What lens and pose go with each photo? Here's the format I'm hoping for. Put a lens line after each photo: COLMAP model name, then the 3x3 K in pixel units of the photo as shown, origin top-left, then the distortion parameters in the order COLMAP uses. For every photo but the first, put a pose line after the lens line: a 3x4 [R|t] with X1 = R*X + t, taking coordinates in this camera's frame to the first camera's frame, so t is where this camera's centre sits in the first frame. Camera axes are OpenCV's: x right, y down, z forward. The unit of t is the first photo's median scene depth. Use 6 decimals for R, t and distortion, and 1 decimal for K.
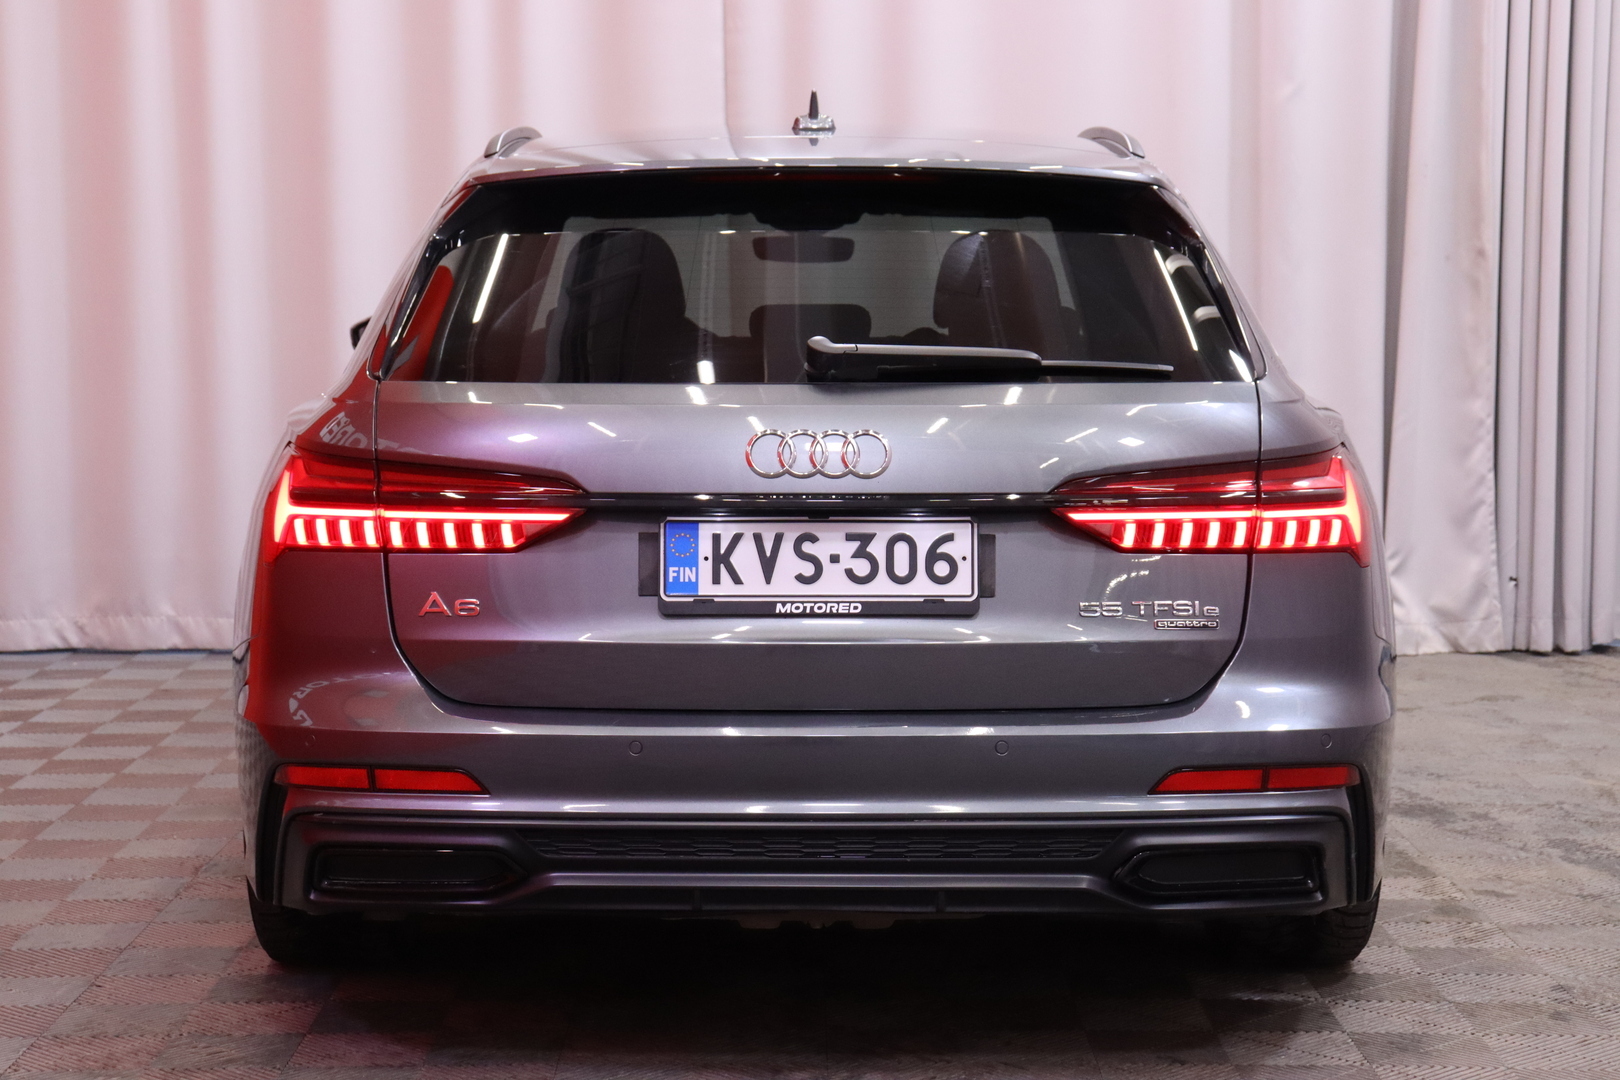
lens RADIAL K [[3398.5, 0, 823.9], [0, 3398.5, 539.0], [0, 0, 1]] dist [0.116463, 0.000000]
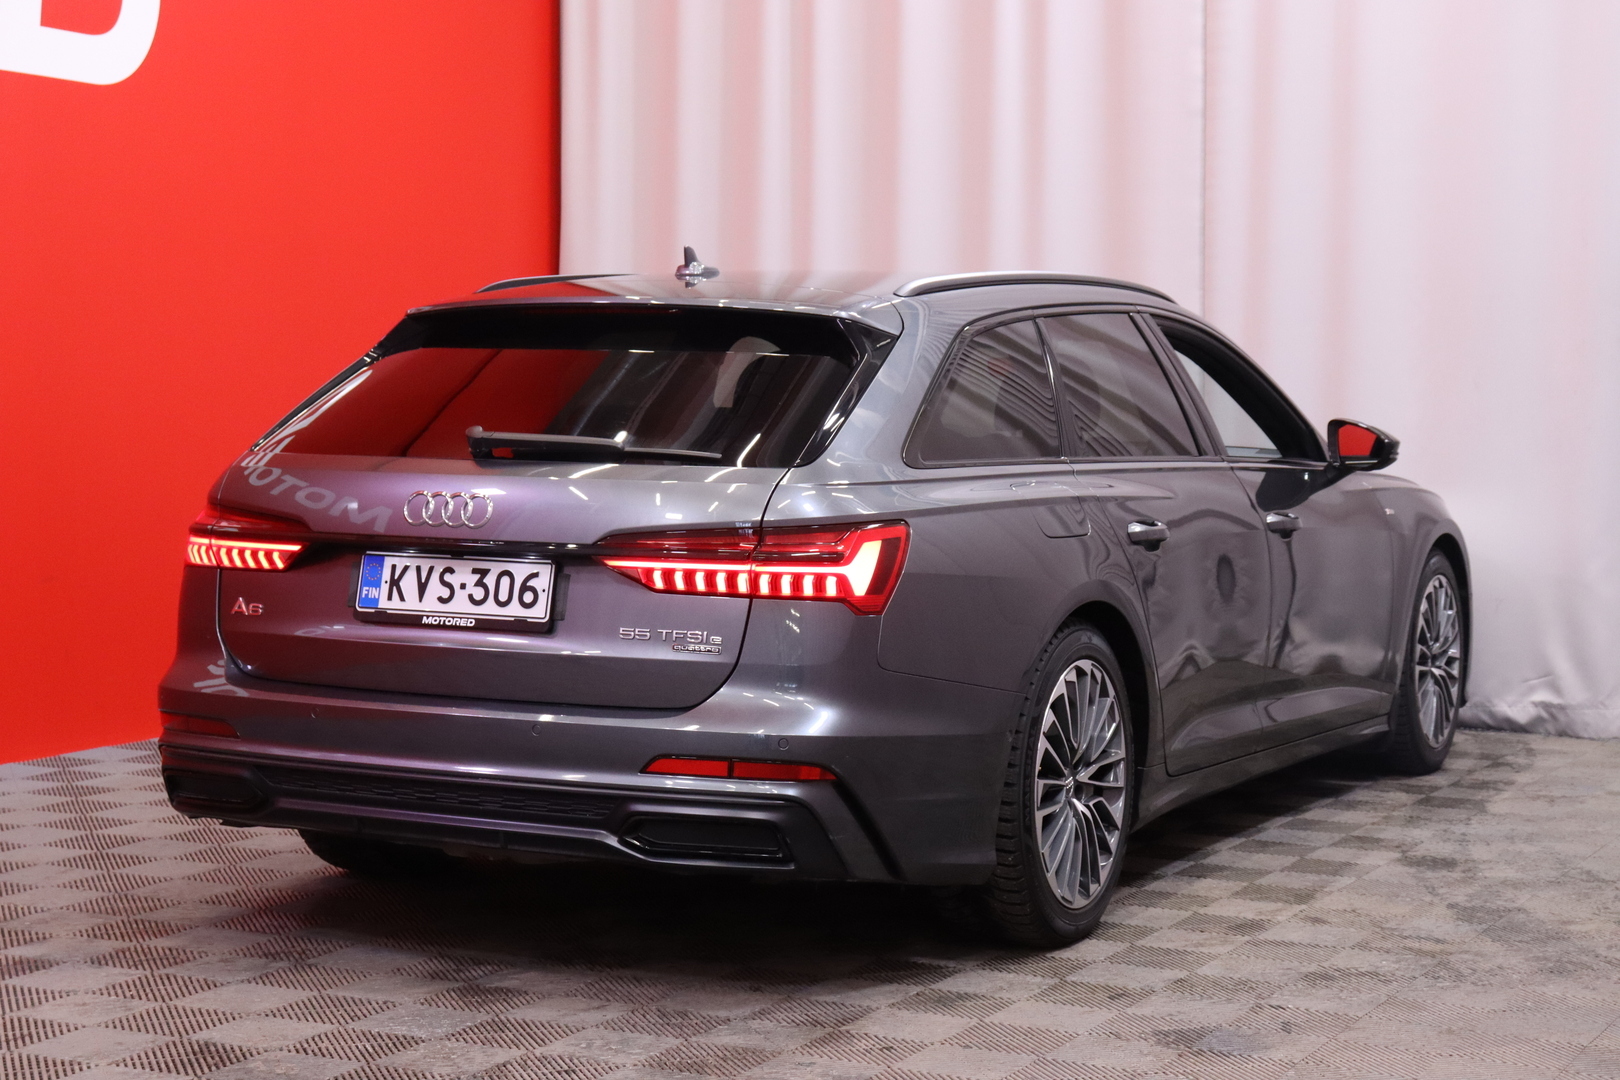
lens RADIAL K [[3024.9, 0, 816.9], [0, 3024.9, 545.7], [0, 0, 1]] dist [0.364764, 0.000000]
pose [[0.887005, 0.040254, -0.460002, 0.693208], [-0.052941, 0.998489, -0.014710, -0.000070], [0.458714, 0.037401, 0.887796, -0.027716]]
